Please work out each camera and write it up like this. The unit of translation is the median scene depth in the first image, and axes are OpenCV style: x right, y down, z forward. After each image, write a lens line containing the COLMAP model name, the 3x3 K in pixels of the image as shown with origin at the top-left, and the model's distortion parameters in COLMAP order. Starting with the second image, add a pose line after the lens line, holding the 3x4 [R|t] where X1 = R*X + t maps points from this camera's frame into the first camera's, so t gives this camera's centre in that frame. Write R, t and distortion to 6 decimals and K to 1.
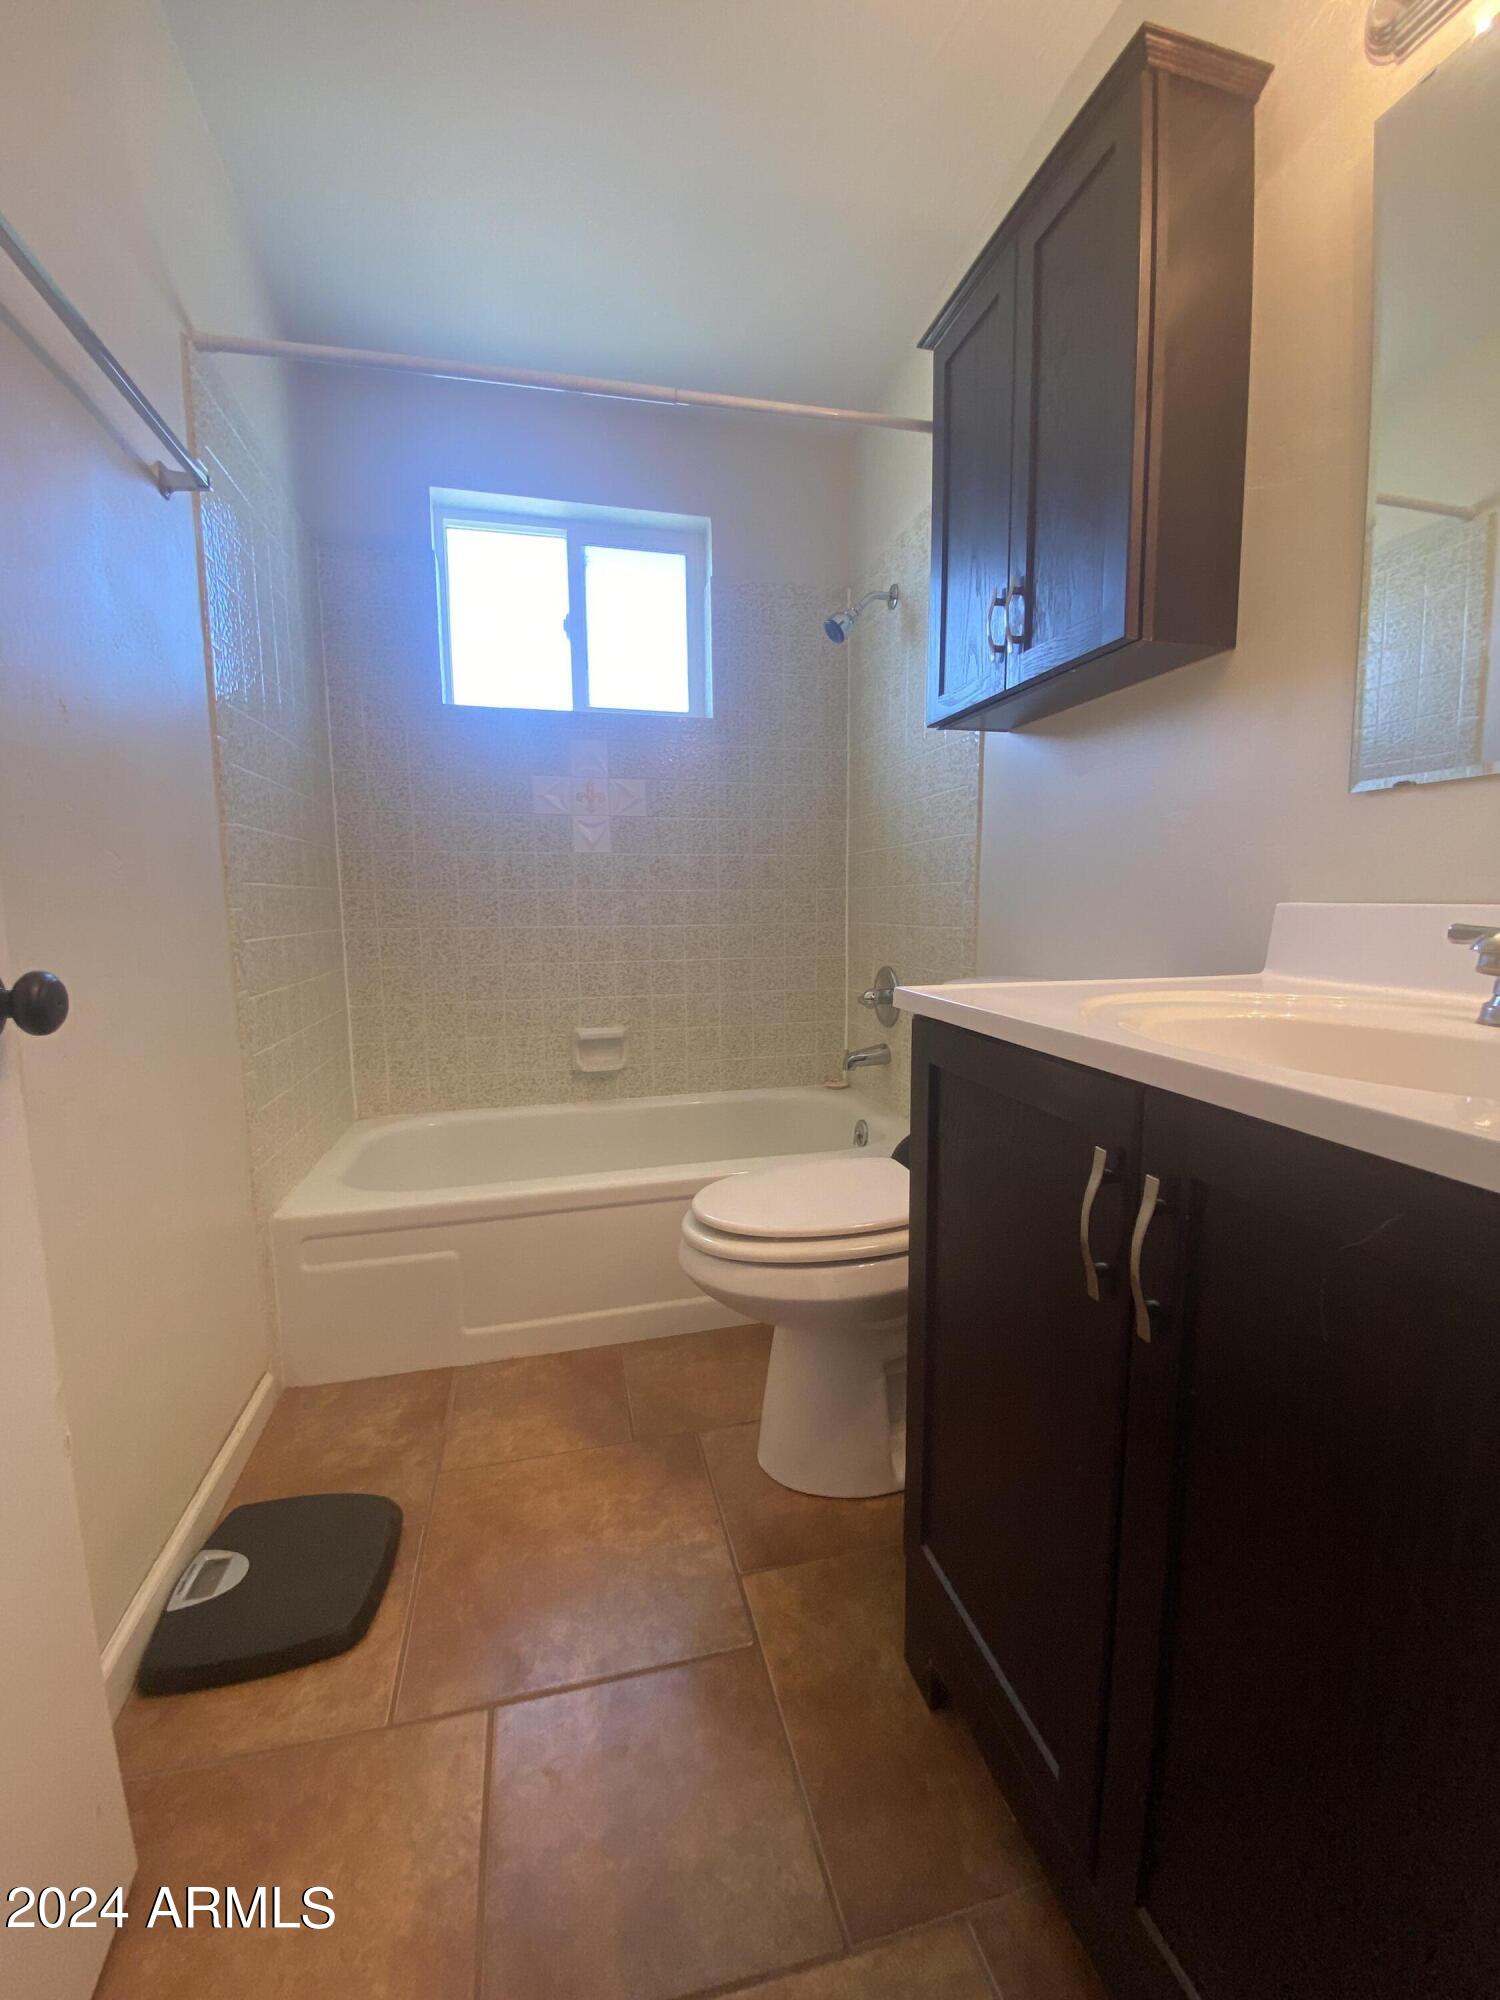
lens RADIAL K [[797.6, 0, 750.6], [0, 797.6, 992.8], [0, 0, 1]] dist [0.036379, -0.023567]
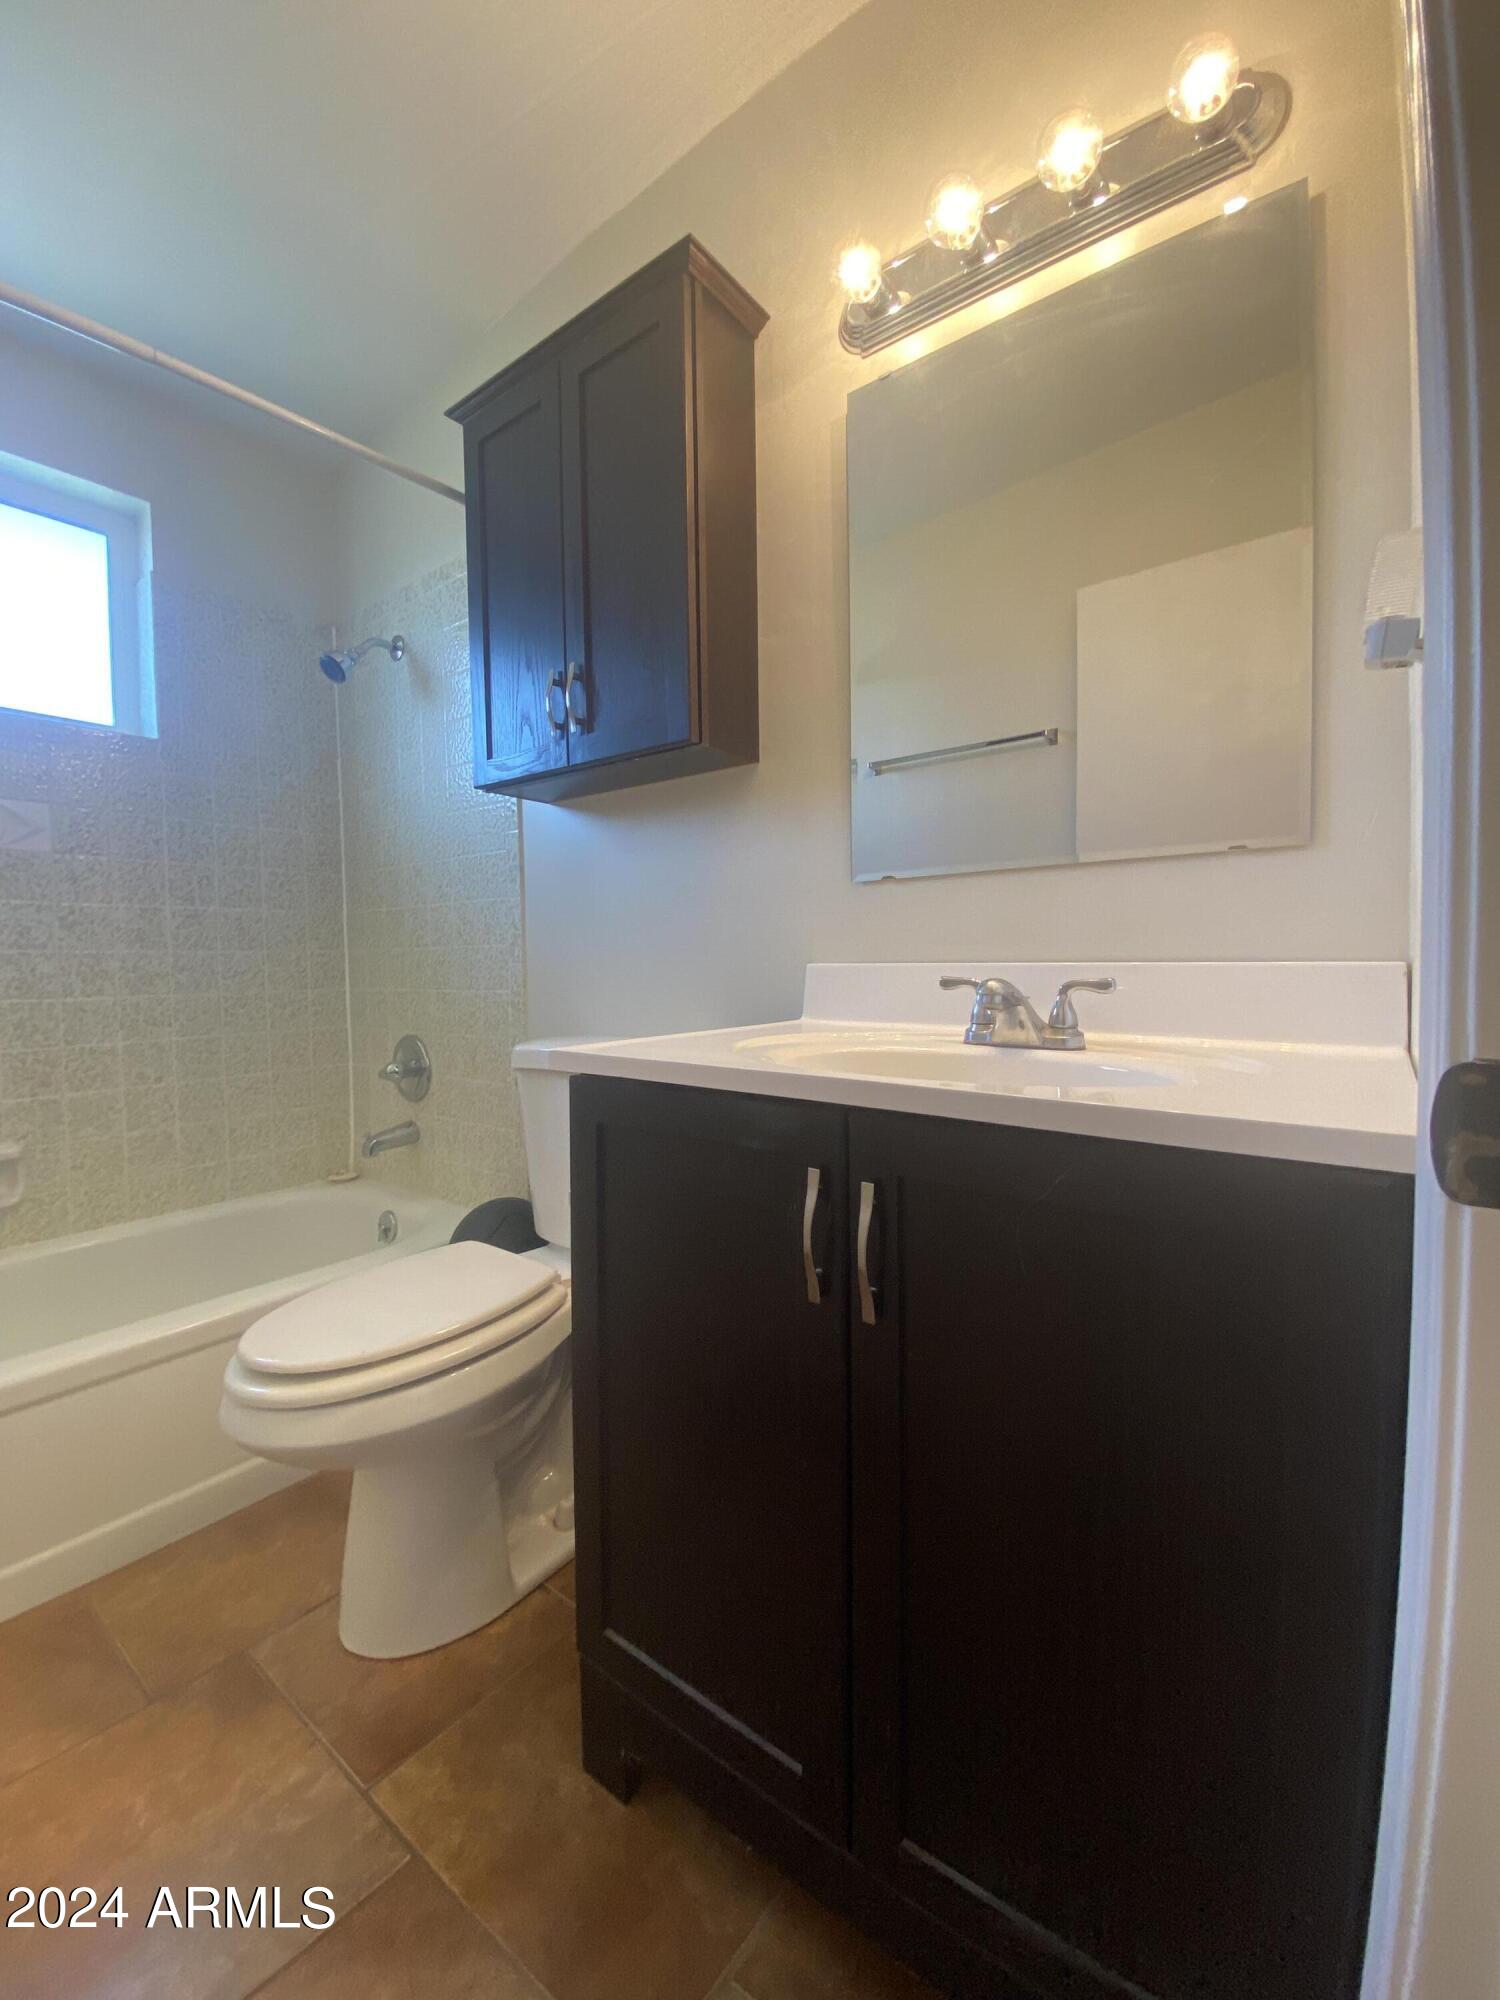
lens RADIAL K [[817.1, 0, 748.9], [0, 817.1, 989.5], [0, 0, 1]] dist [0.022185, -0.009736]
pose [[0.805332, -0.021769, 0.592424, -0.118987], [0.071657, 0.995573, -0.060827, -0.001332], [-0.588477, 0.091437, 0.803327, 0.021076]]
